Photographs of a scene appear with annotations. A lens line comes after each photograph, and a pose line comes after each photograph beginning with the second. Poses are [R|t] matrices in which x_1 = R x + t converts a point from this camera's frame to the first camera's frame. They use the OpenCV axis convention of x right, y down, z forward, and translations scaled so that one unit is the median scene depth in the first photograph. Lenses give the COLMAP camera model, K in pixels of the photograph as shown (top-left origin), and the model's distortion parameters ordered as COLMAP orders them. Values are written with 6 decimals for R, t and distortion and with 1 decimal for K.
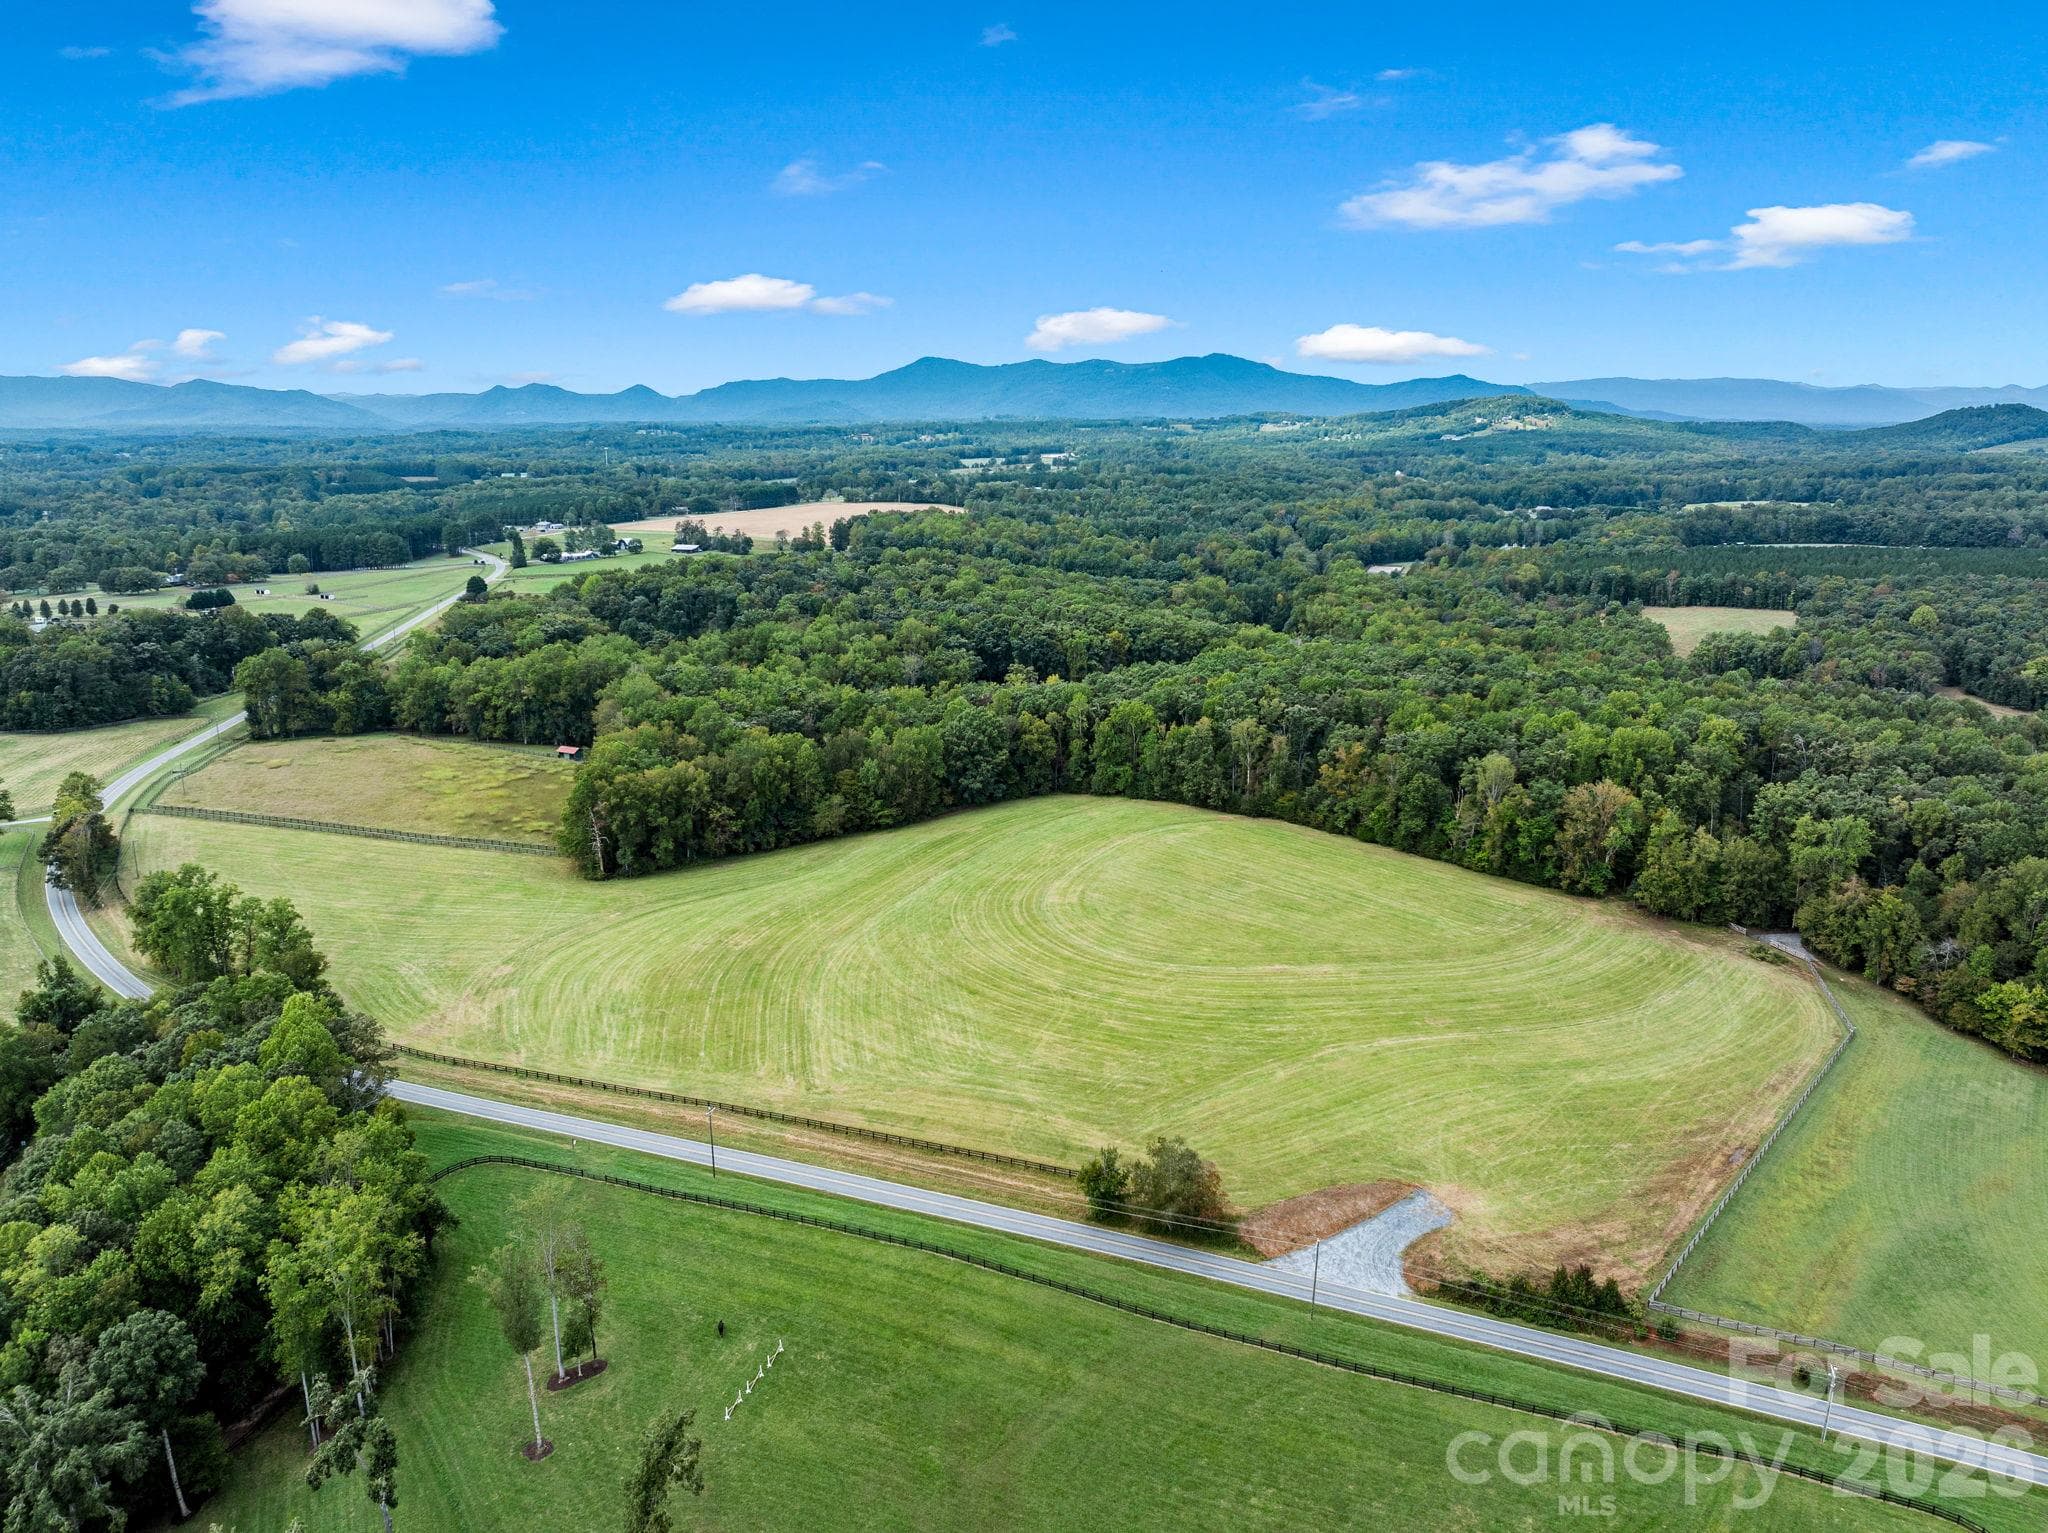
lens RADIAL K [[1439.8, 0, 1024.0], [0, 1439.8, 766.5], [0, 0, 1]] dist [-0.042547, 0.002106]
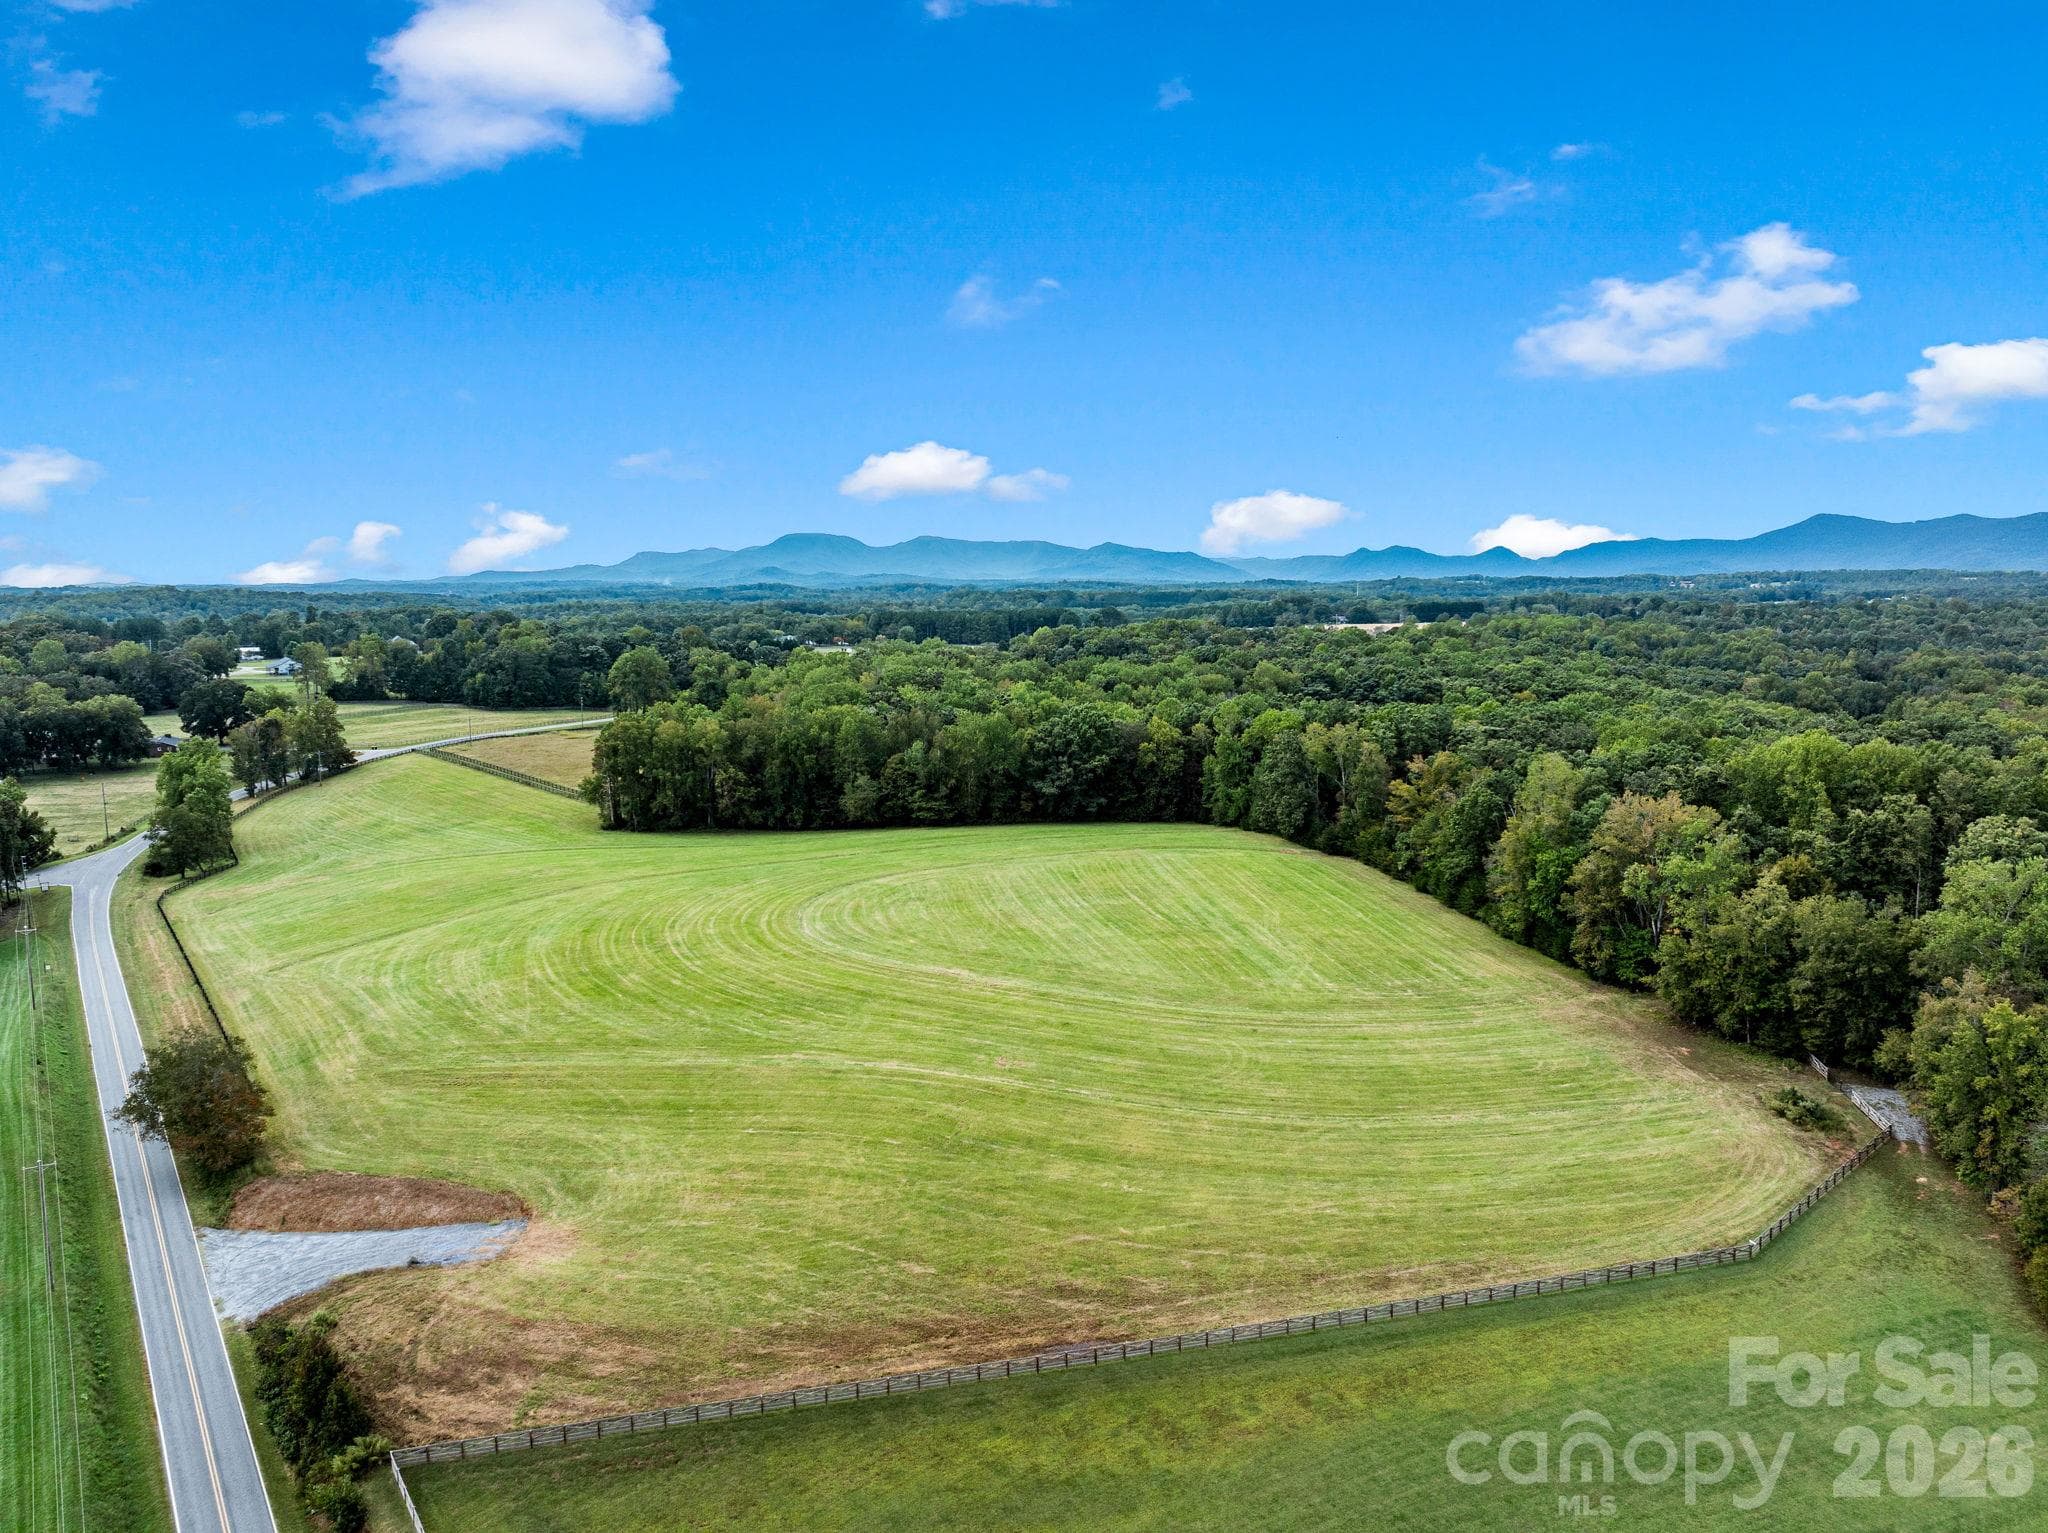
lens RADIAL K [[1440.2, 0, 1020.0], [0, 1440.2, 755.8], [0, 0, 1]] dist [-0.024991, -0.020306]
pose [[0.831578, 0.066859, -0.551370, 0.419604], [-0.132515, 0.987942, -0.080062, 0.063833], [0.539369, 0.139643, 0.830410, 0.307674]]
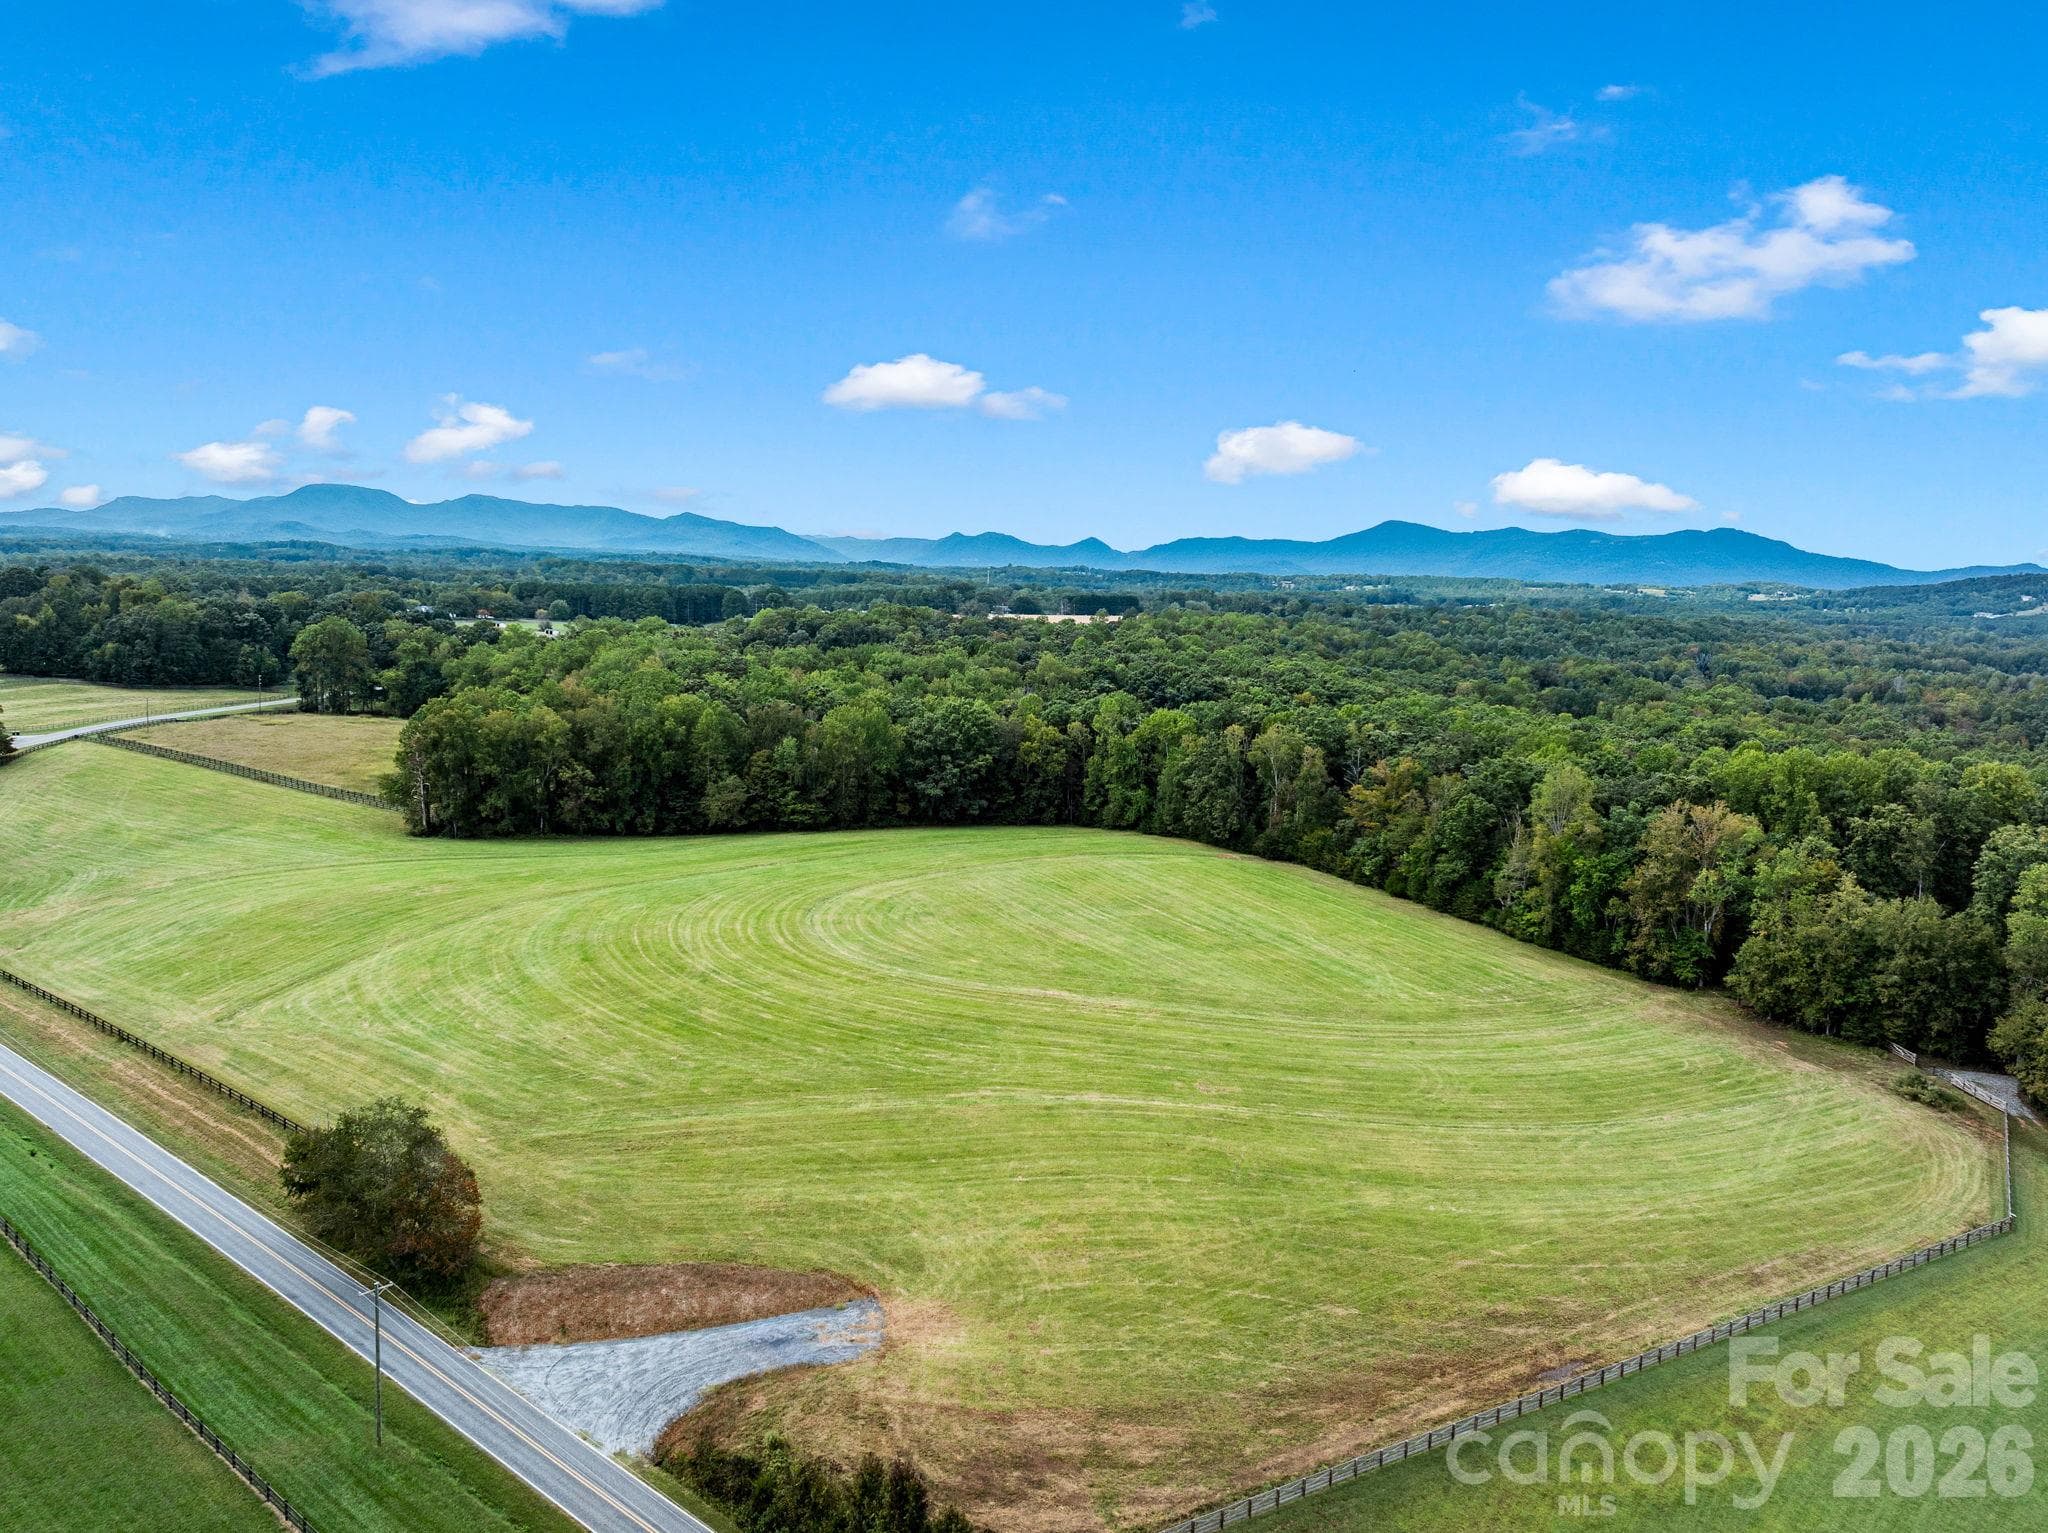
lens RADIAL K [[1527.5, 0, 1024.0], [0, 1527.5, 766.5], [0, 0, 1]] dist [-0.007390, -0.074197]
pose [[0.952353, 0.081375, -0.293943, 0.259662], [-0.116007, 0.987961, -0.102350, 0.080286], [0.282075, 0.131572, 0.950327, 0.238204]]
